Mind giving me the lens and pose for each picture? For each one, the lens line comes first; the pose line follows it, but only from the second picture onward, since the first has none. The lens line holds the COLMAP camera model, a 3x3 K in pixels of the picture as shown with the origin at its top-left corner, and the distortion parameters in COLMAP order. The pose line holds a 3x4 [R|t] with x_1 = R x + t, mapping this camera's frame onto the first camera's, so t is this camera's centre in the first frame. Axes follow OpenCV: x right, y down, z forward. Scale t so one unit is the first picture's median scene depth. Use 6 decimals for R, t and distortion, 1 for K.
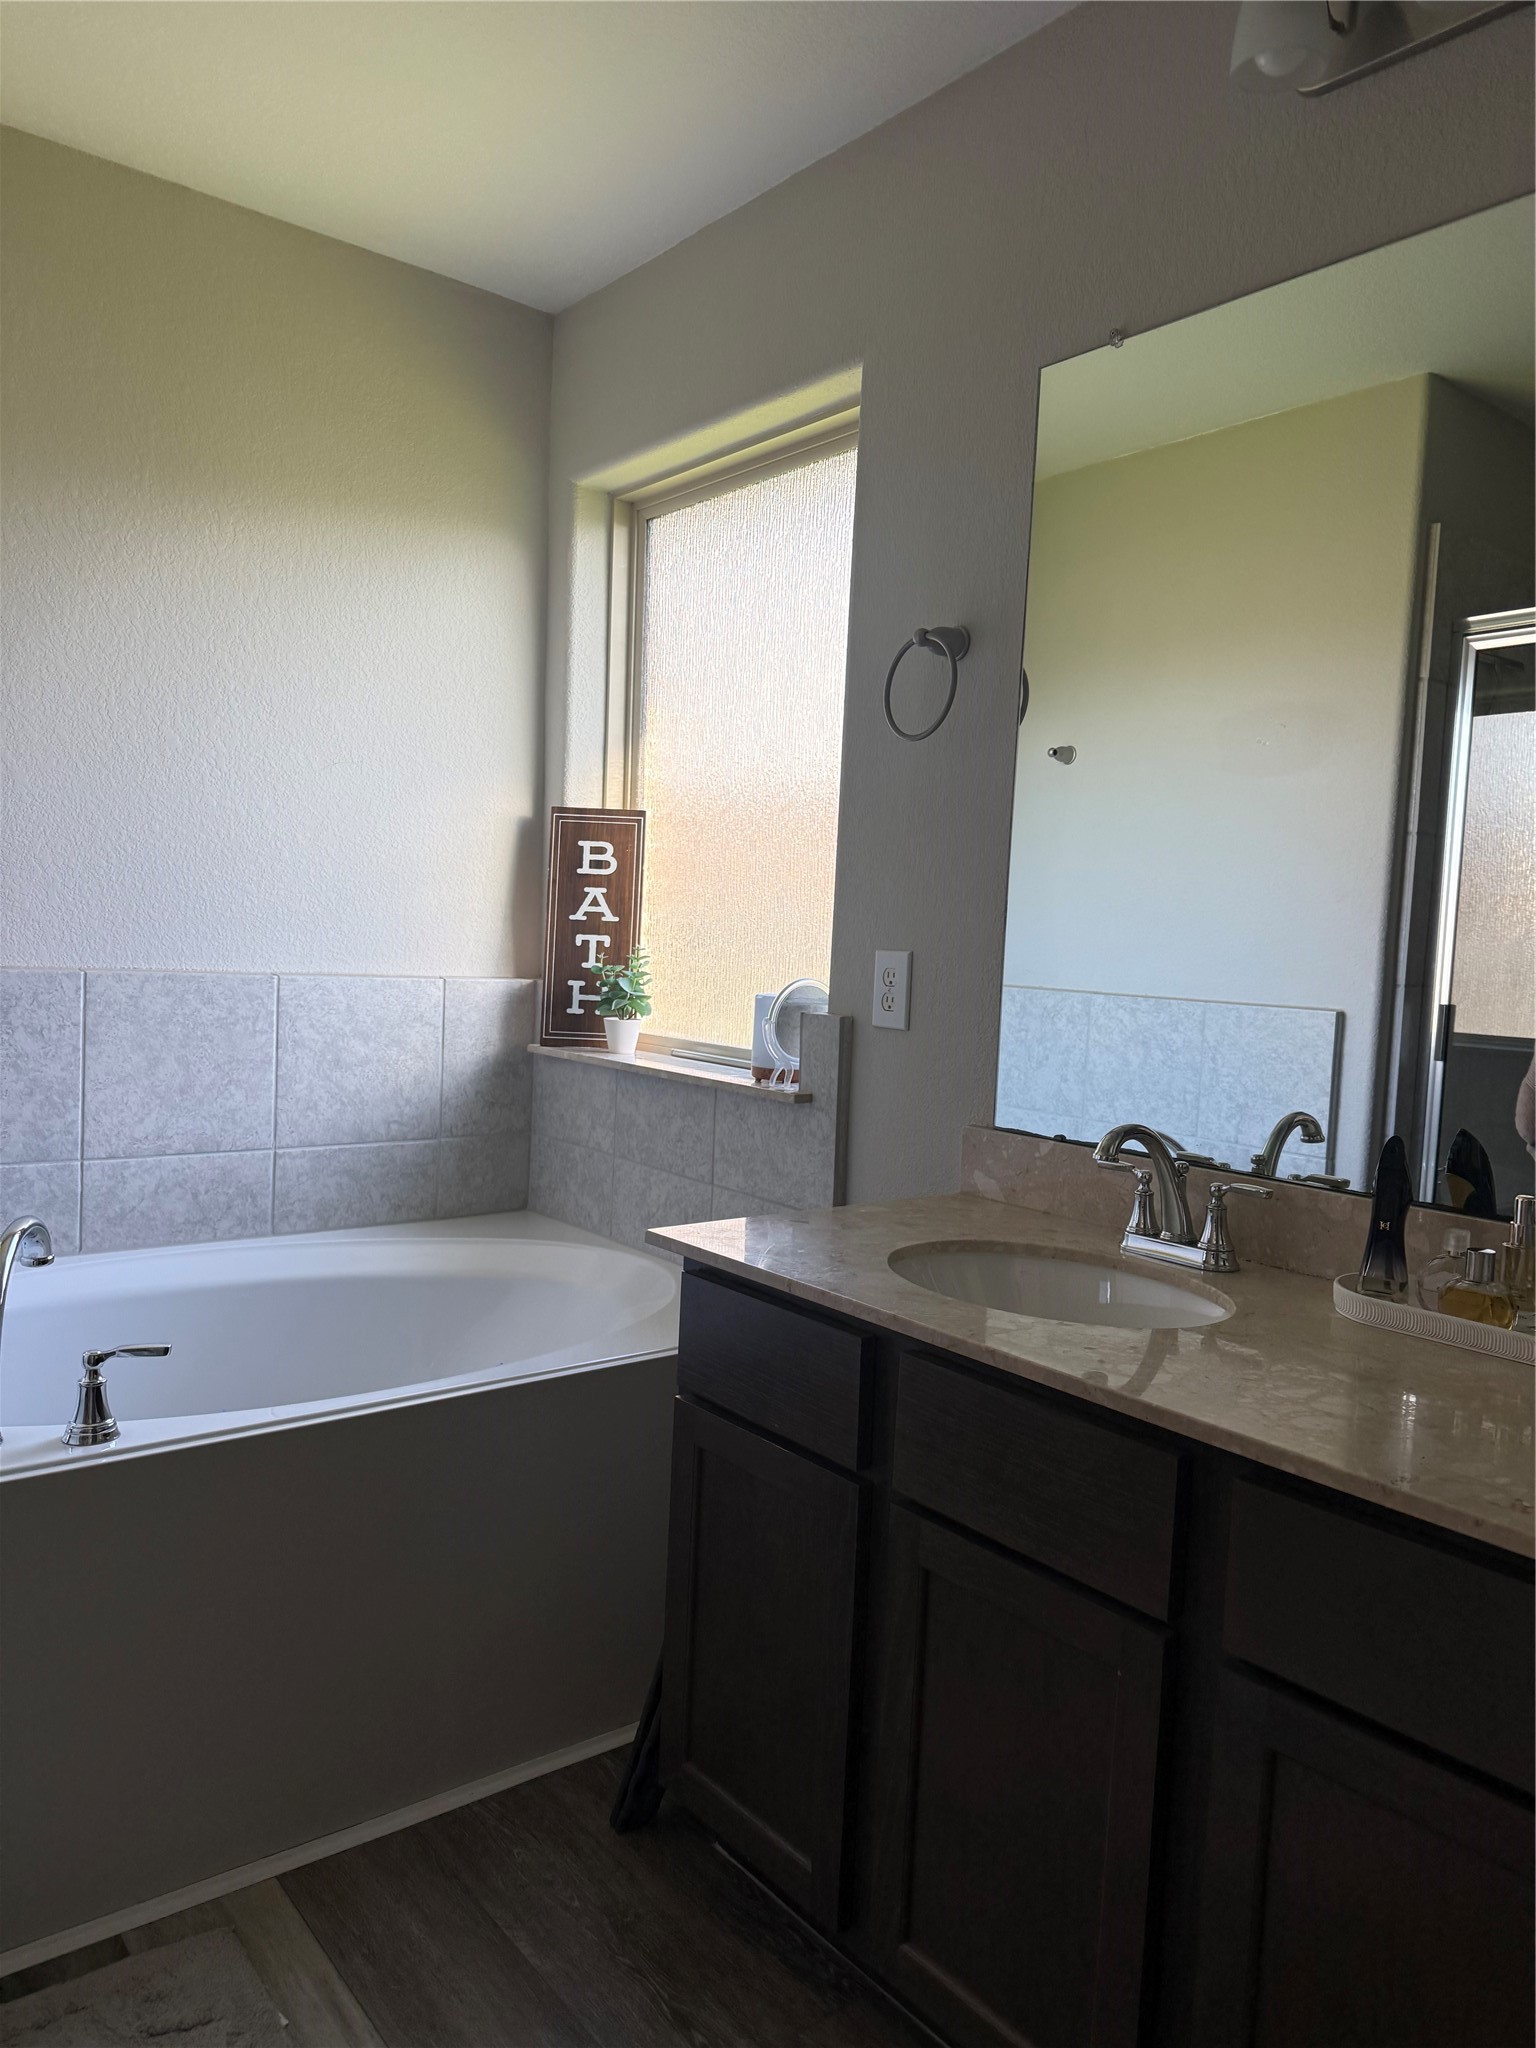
lens RADIAL K [[1461.6, 0, 792.1], [0, 1461.6, 1021.3], [0, 0, 1]] dist [0.136715, -0.157780]
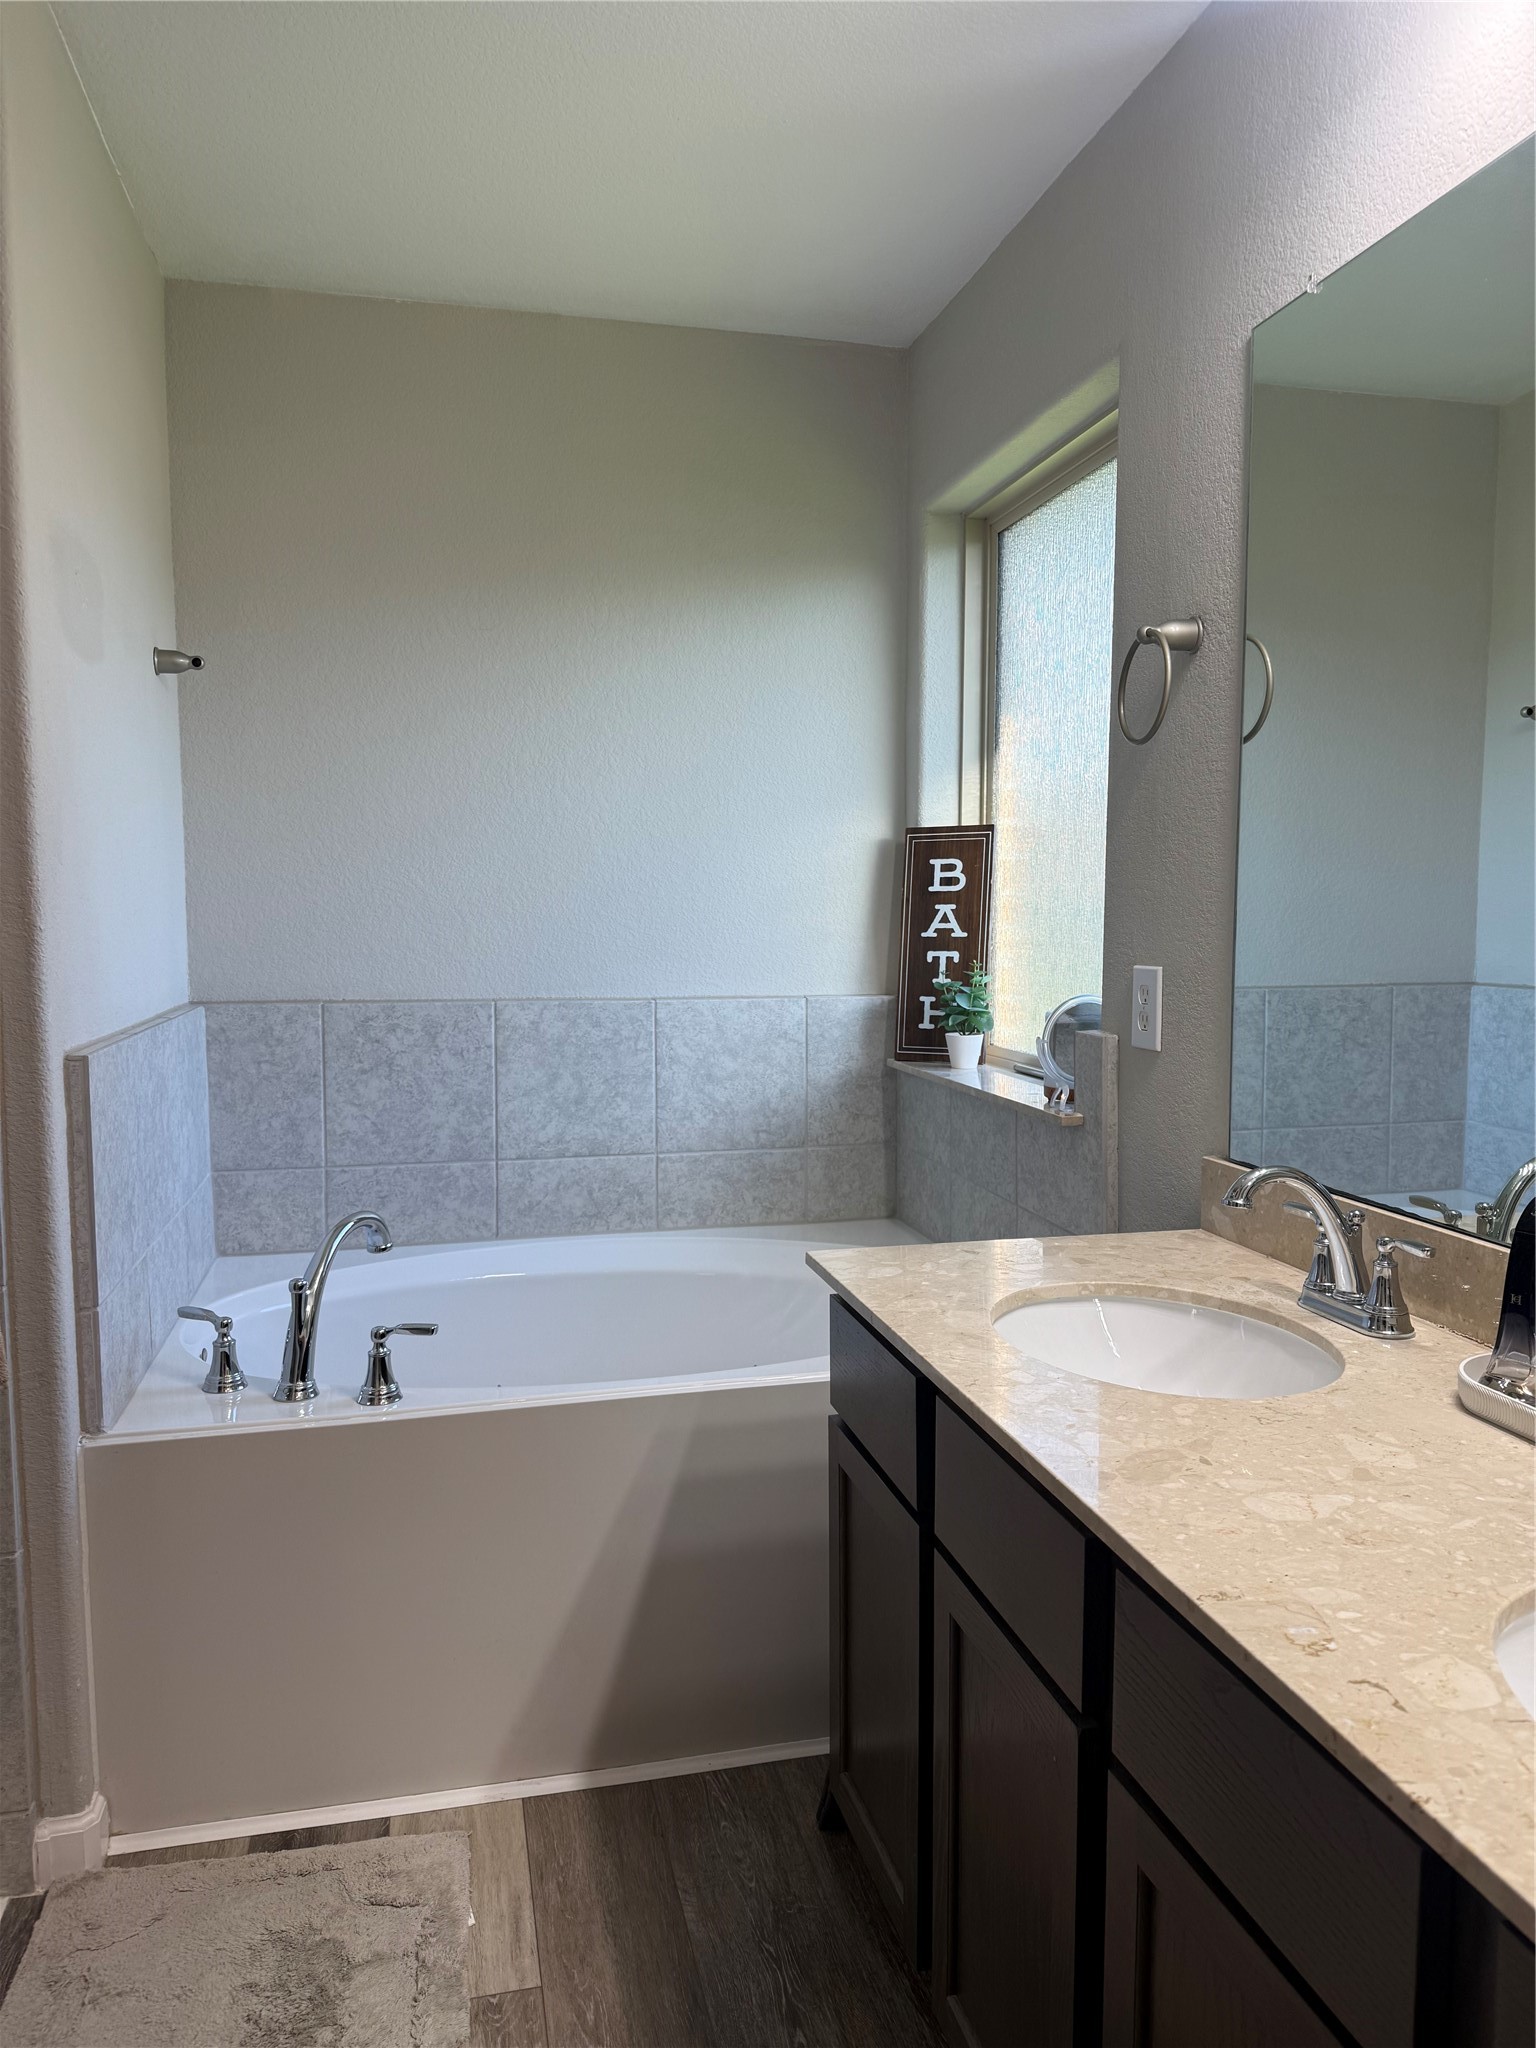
lens RADIAL K [[1461.0, 0, 768.0], [0, 1461.0, 1024.0], [0, 0, 1]] dist [0.115847, -0.073244]
pose [[0.903407, -0.012458, -0.428603, 0.205954], [0.015628, 0.999870, 0.003877, -0.015495], [0.428500, -0.010201, 0.903484, 0.032692]]
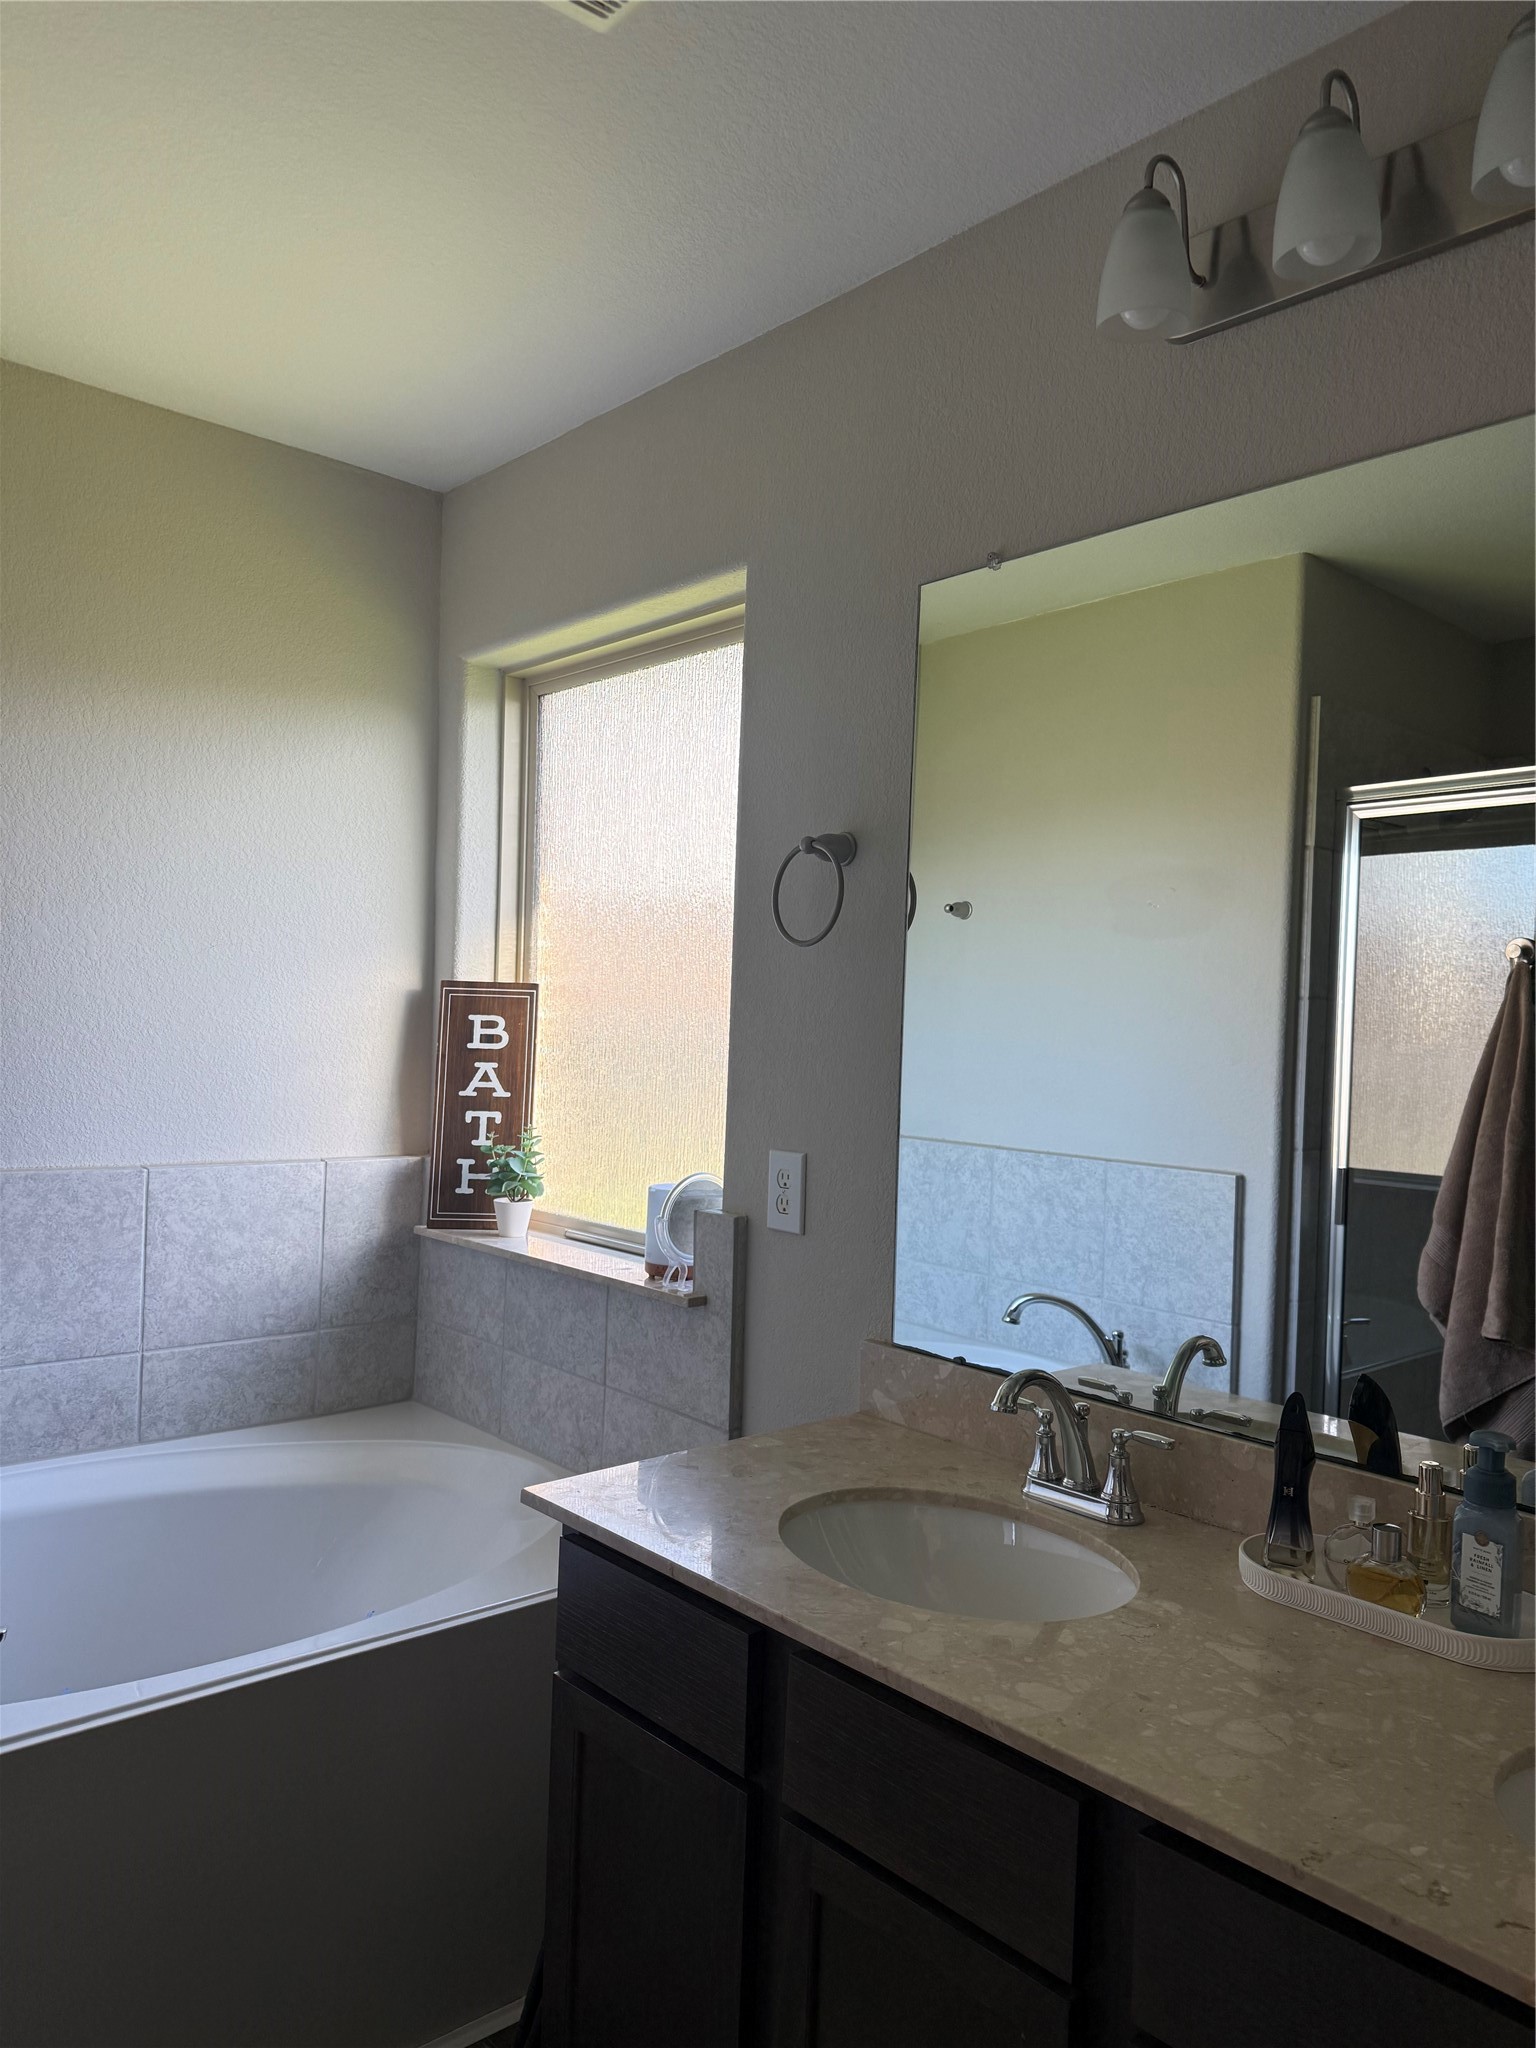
lens RADIAL K [[1460.2, 0, 768.0], [0, 1460.2, 1024.0], [0, 0, 1]] dist [0.202151, -0.401798]
pose [[0.998998, -0.010119, 0.043597, 0.011748], [0.012721, 0.998128, -0.059830, -0.060975], [-0.042910, 0.060325, 0.997256, 0.015887]]
